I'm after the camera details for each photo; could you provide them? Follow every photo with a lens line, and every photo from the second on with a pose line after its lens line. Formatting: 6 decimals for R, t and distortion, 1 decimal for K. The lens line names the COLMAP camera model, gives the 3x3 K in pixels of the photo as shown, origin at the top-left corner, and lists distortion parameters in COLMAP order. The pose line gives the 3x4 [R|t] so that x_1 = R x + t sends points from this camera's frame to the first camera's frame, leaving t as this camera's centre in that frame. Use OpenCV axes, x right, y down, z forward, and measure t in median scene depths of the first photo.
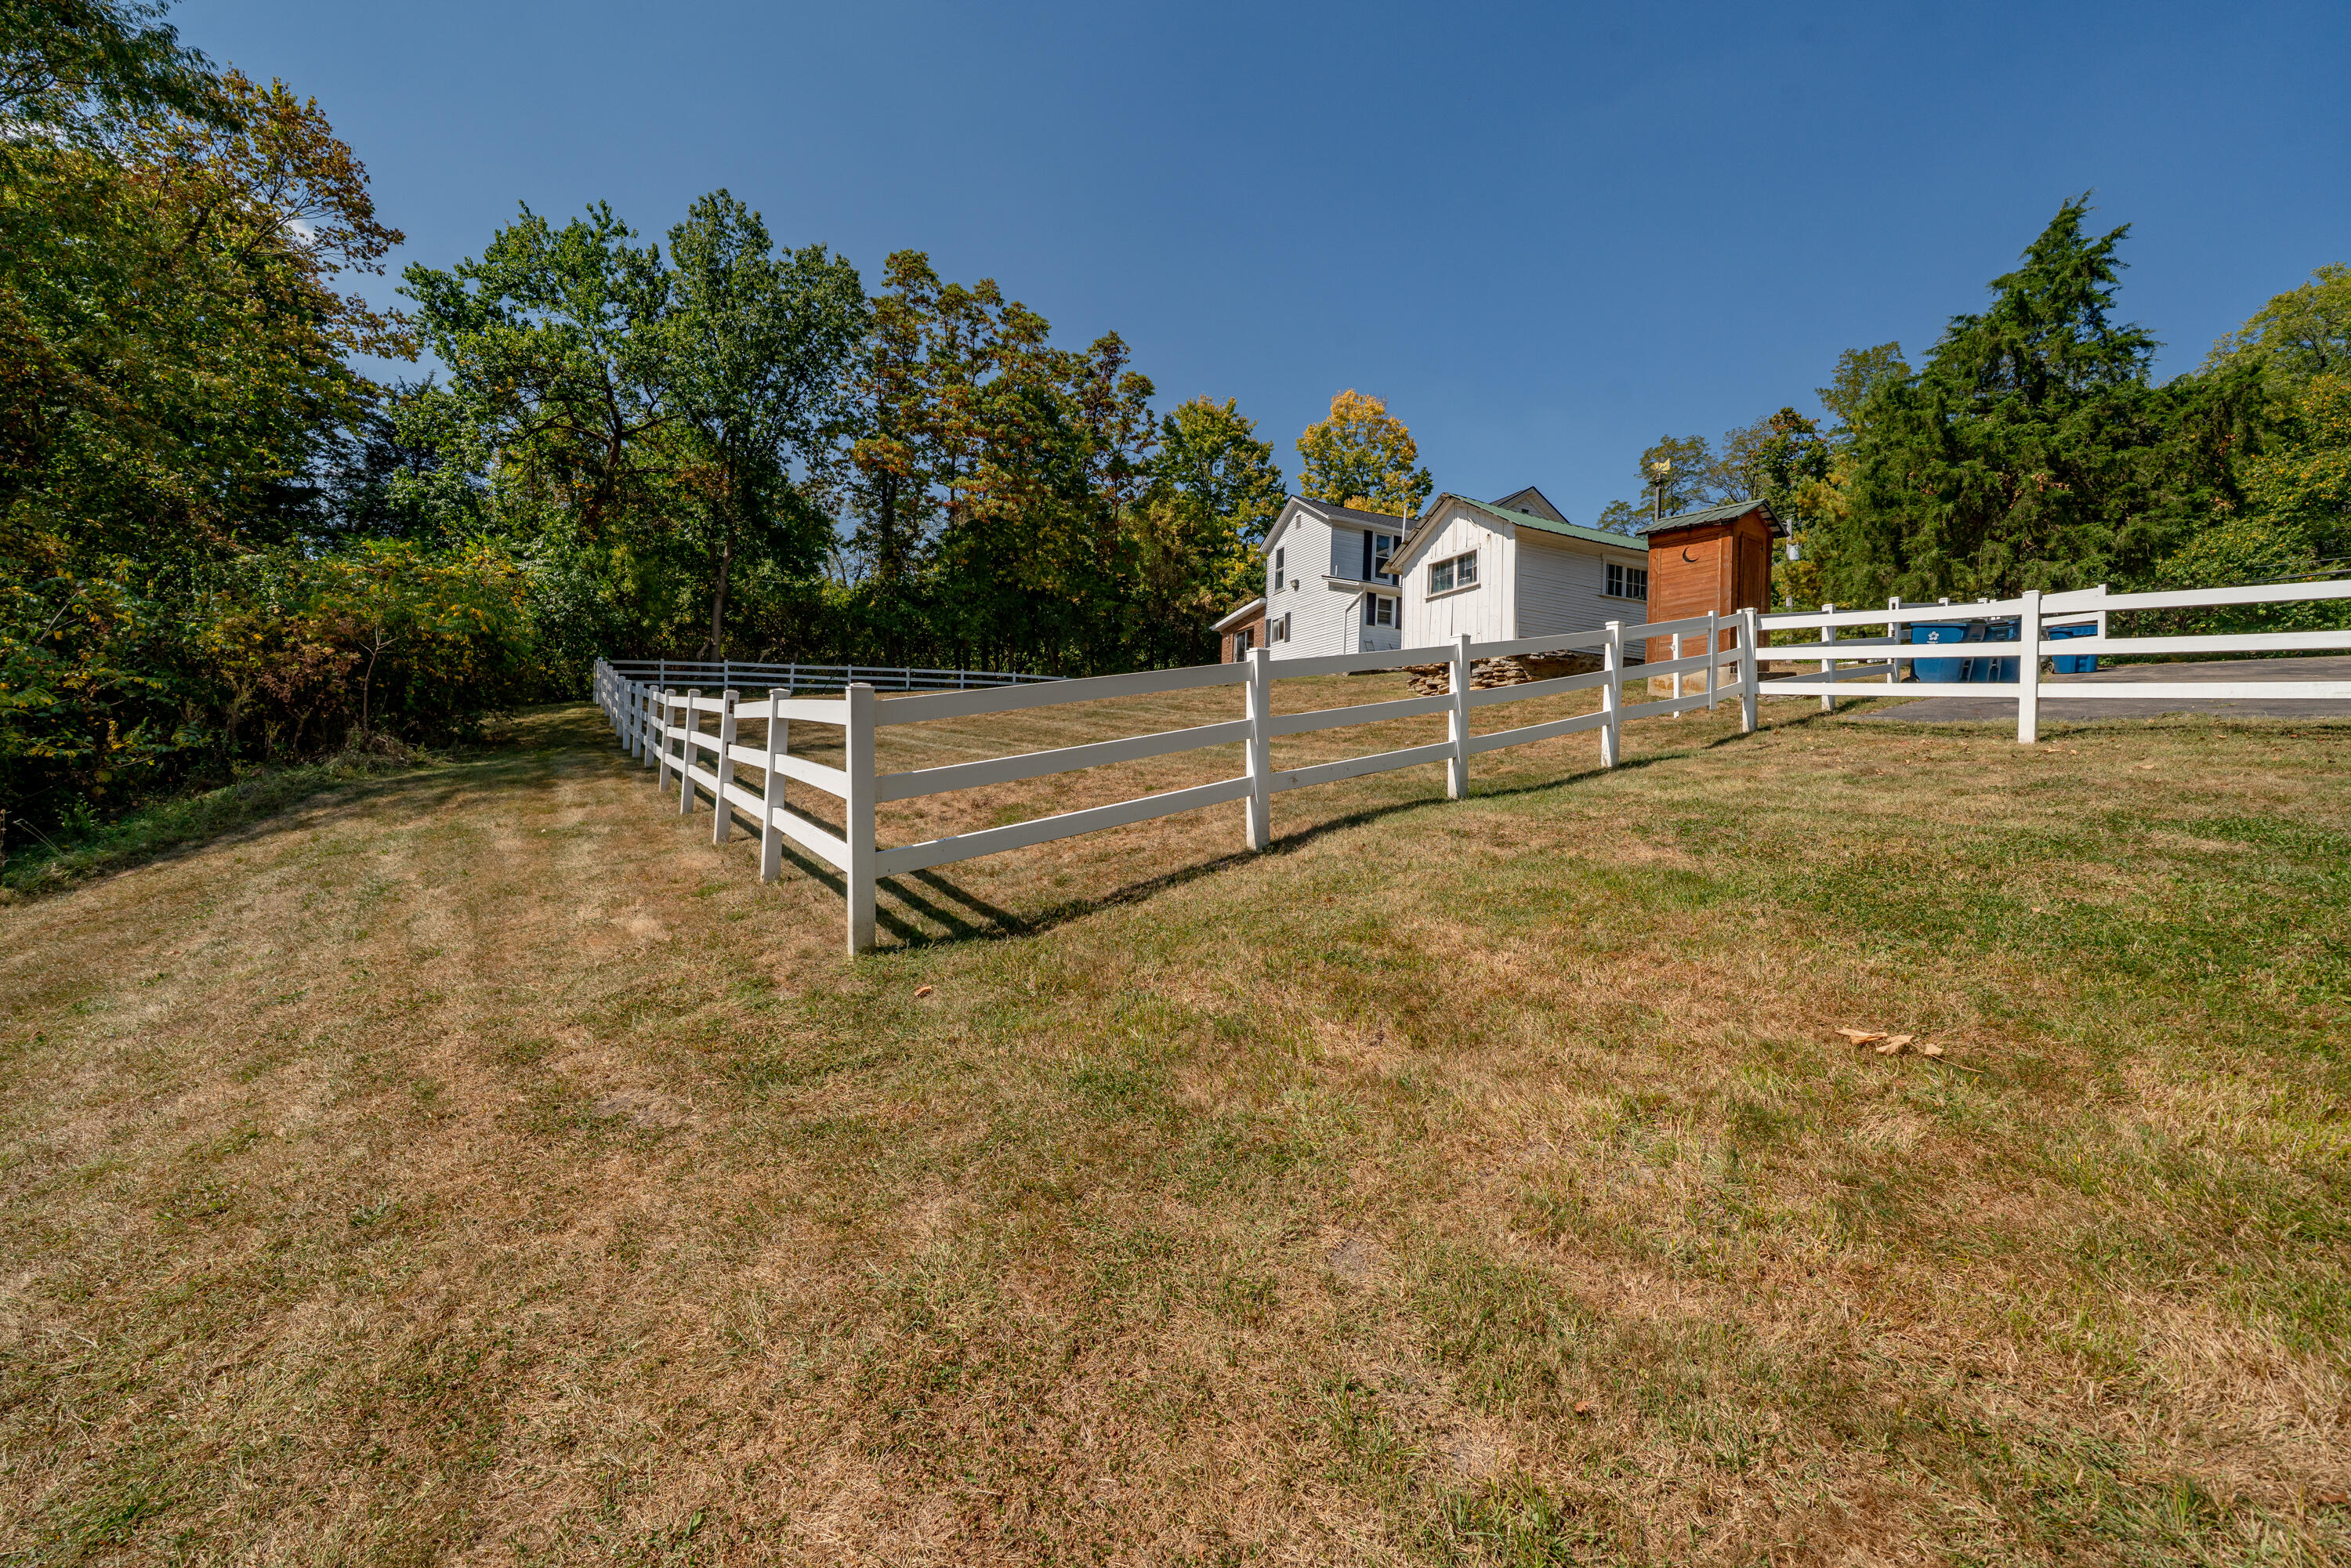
lens RADIAL K [[916.9, 0, 1174.9], [0, 916.9, 779.7], [0, 0, 1]] dist [0.000024, 0.000002]
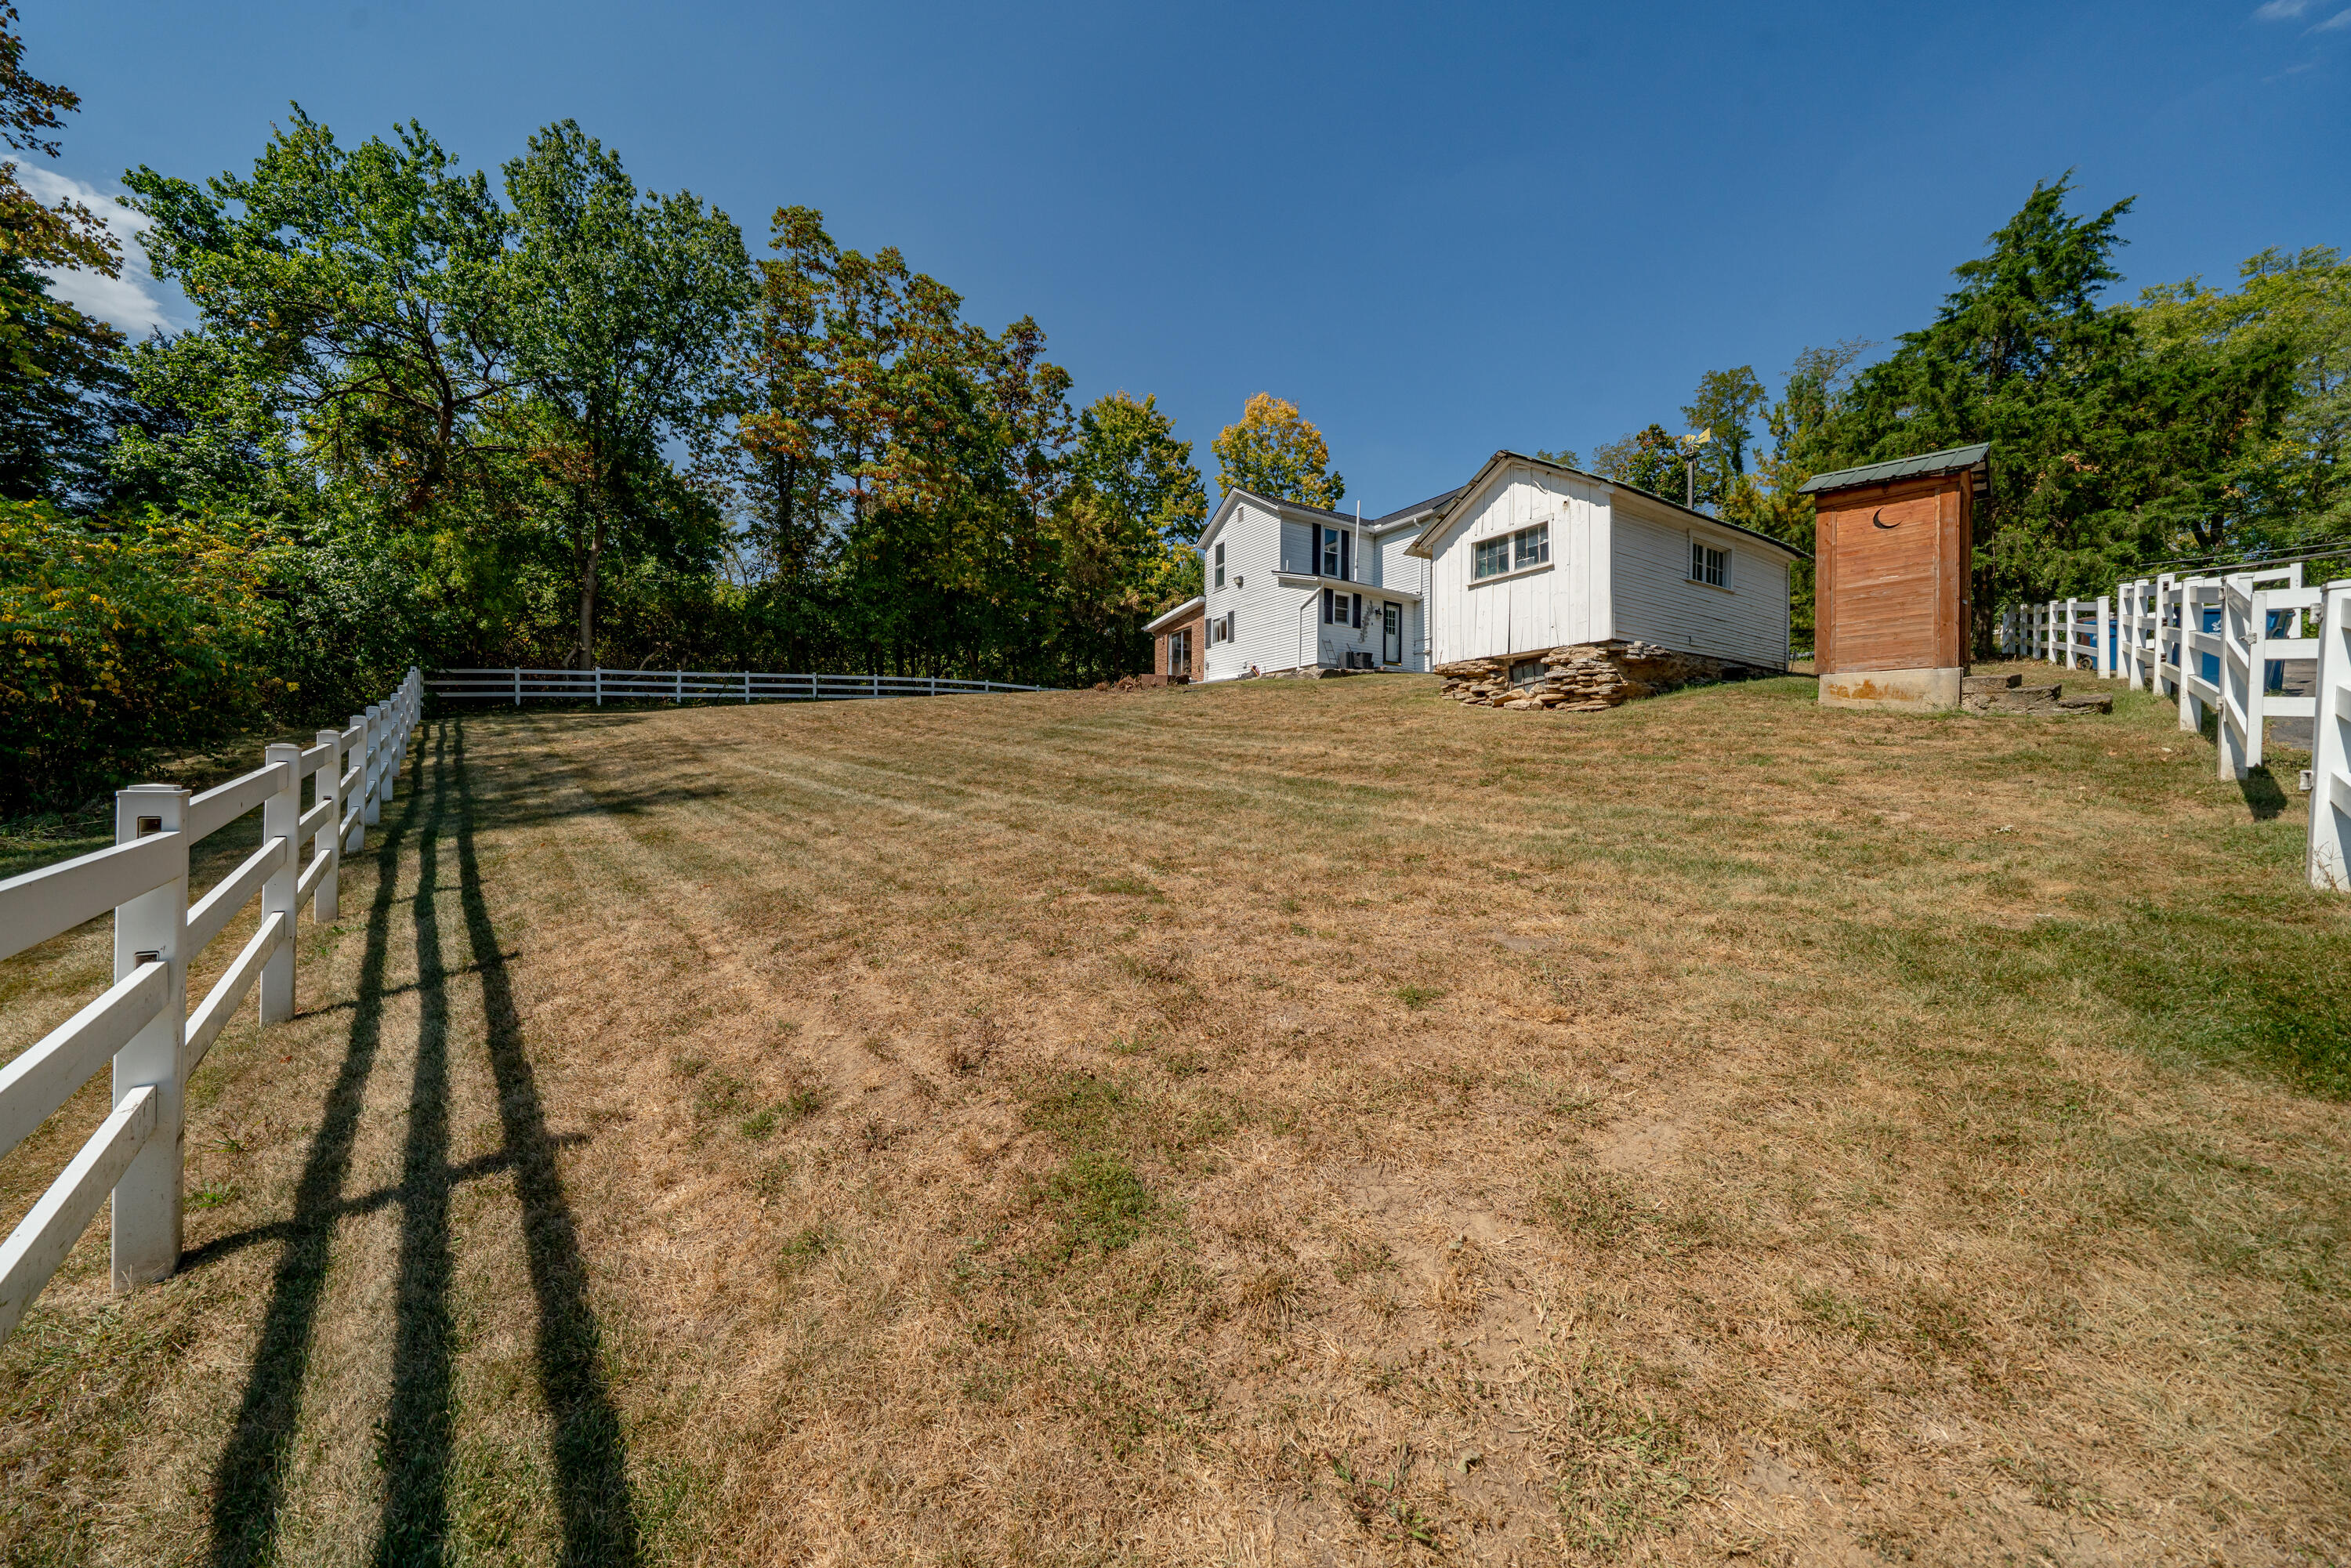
lens RADIAL K [[825.0, 0, 1176.4], [0, 825.0, 787.6], [0, 0, 1]] dist [-0.002053, -0.000226]
pose [[0.992302, -0.027140, 0.120829, -0.038508], [0.024479, 0.999425, 0.023452, -0.021049], [-0.121396, -0.020313, 0.992396, 0.151718]]
